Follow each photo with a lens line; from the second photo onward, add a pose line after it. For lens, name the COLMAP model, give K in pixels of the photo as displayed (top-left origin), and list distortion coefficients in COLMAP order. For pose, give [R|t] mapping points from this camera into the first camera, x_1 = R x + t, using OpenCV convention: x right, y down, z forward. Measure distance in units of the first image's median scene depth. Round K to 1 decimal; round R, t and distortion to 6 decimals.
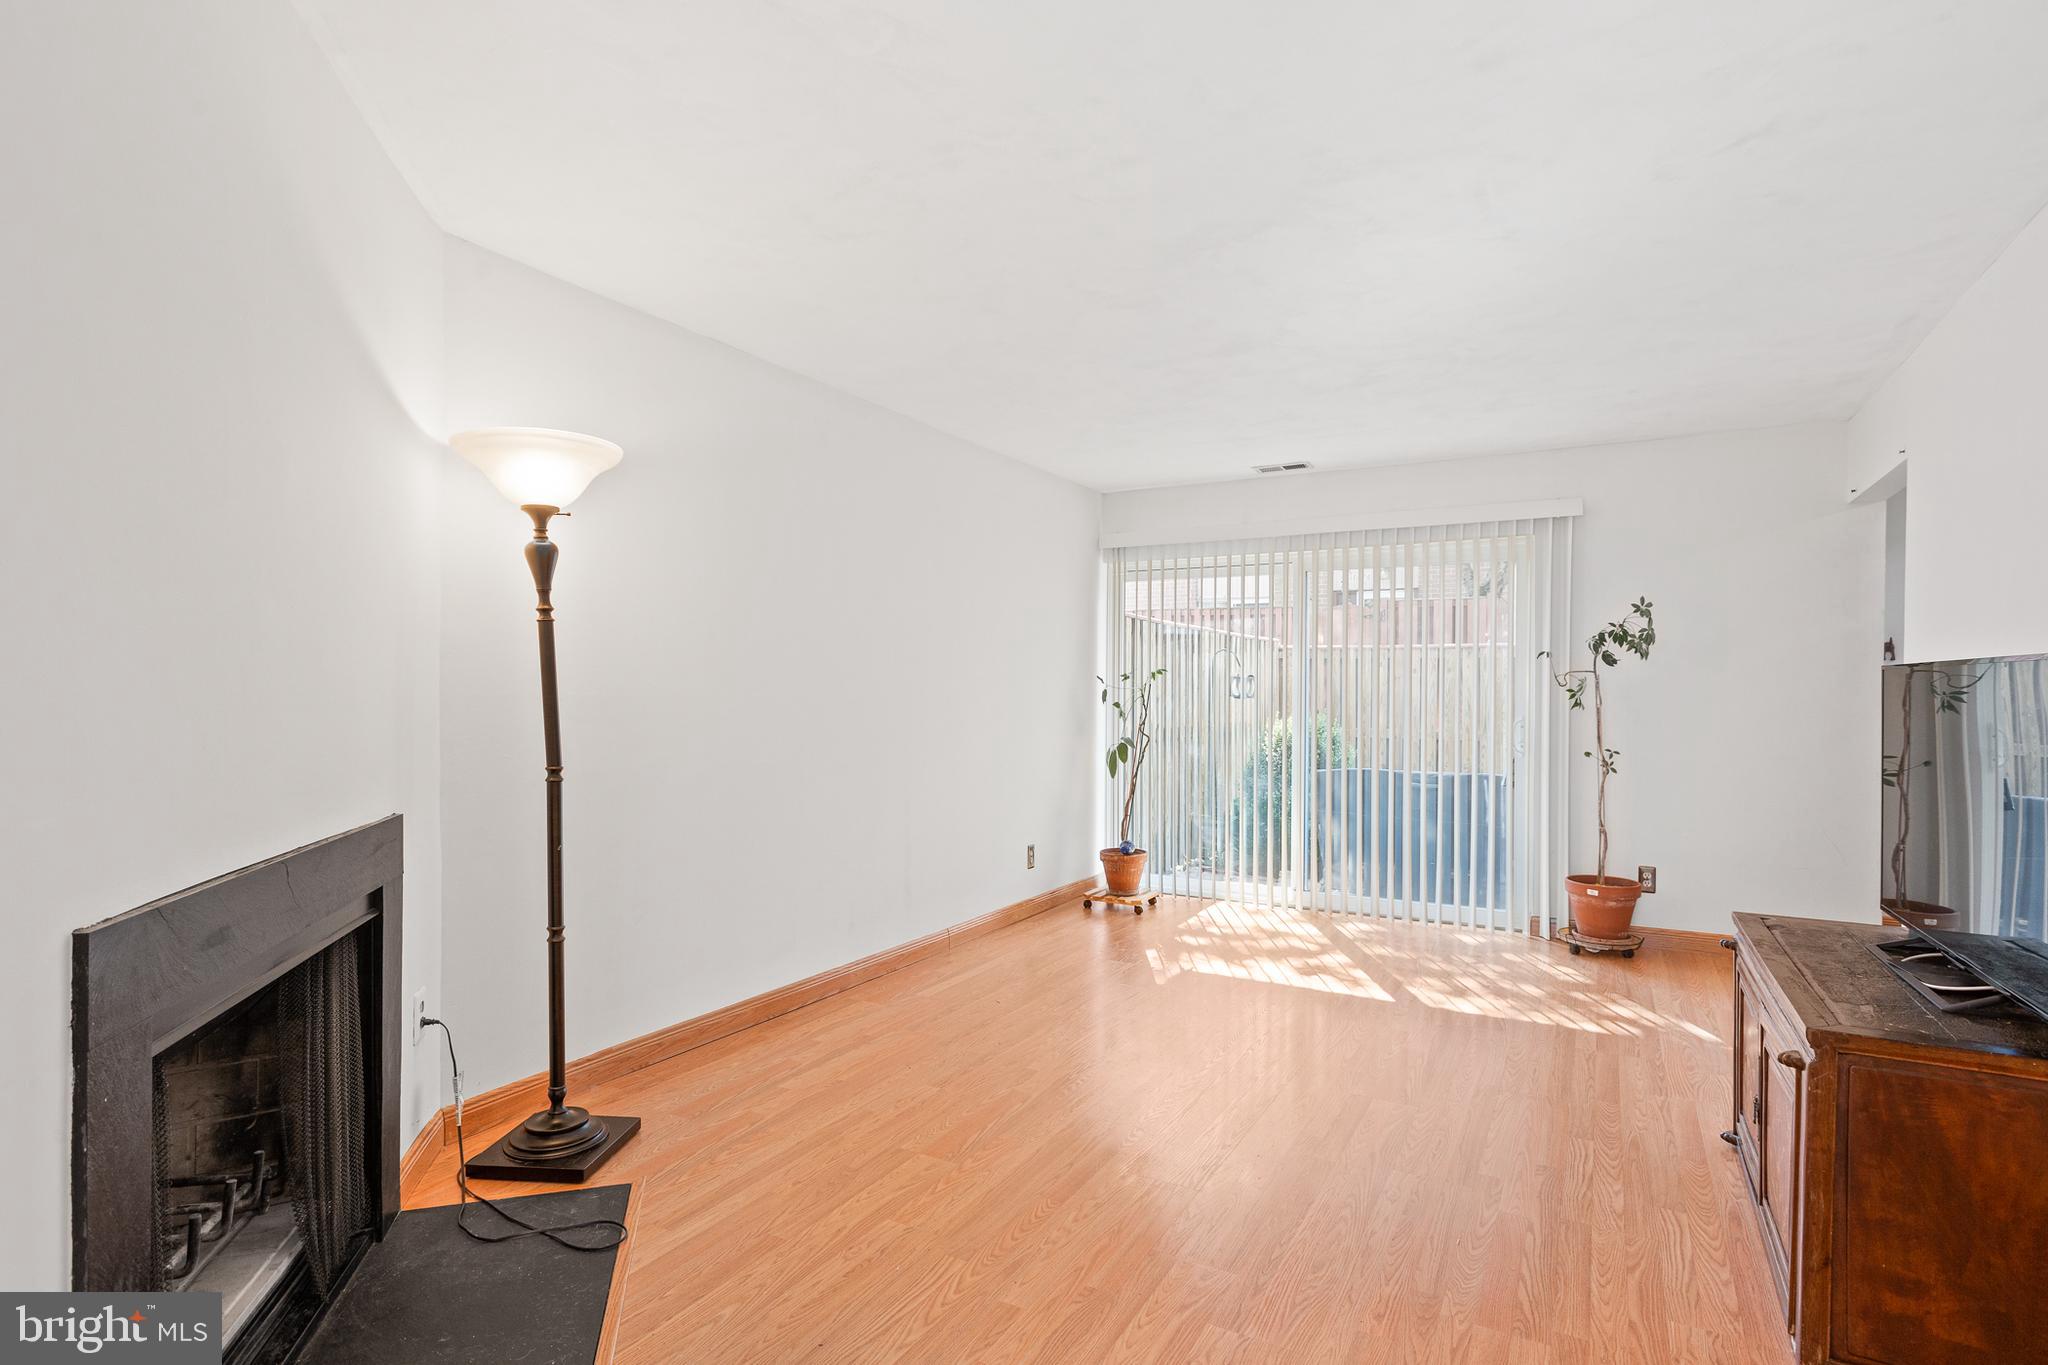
lens RADIAL K [[976.7, 0, 1024.0], [0, 976.7, 682.5], [0, 0, 1]] dist [-0.059574, -0.000230]
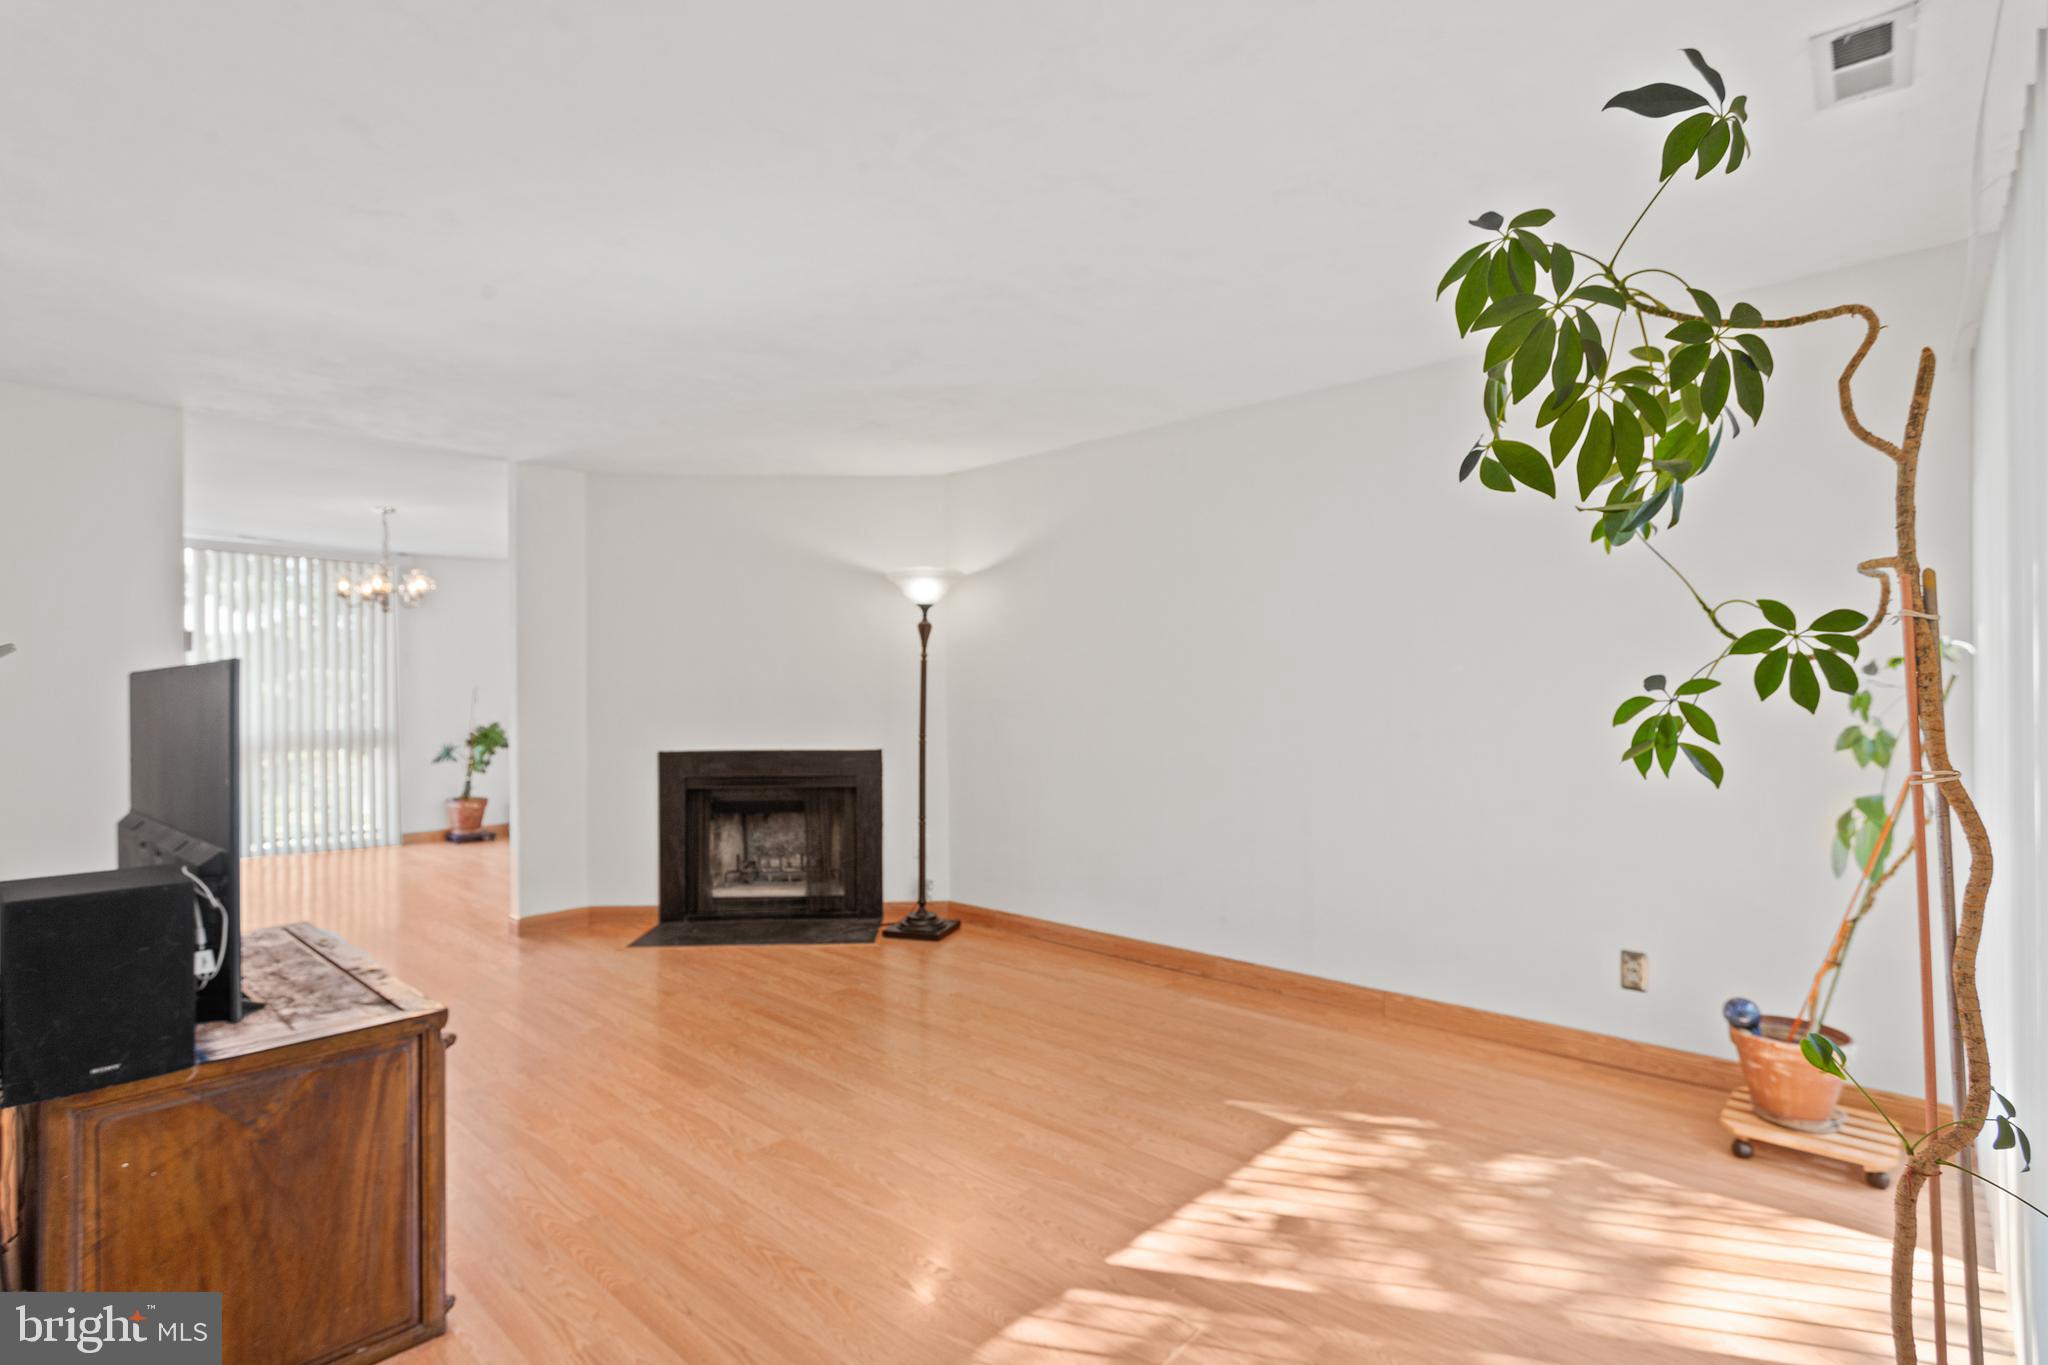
lens RADIAL K [[995.3, 0, 1024.0], [0, 995.3, 682.5], [0, 0, 1]] dist [-0.000350, 0.000040]
pose [[-0.217167, -0.007035, -0.976109, 0.924486], [0.018988, 0.999754, -0.011430, 0.005009], [0.975950, -0.021017, -0.216980, 1.053417]]
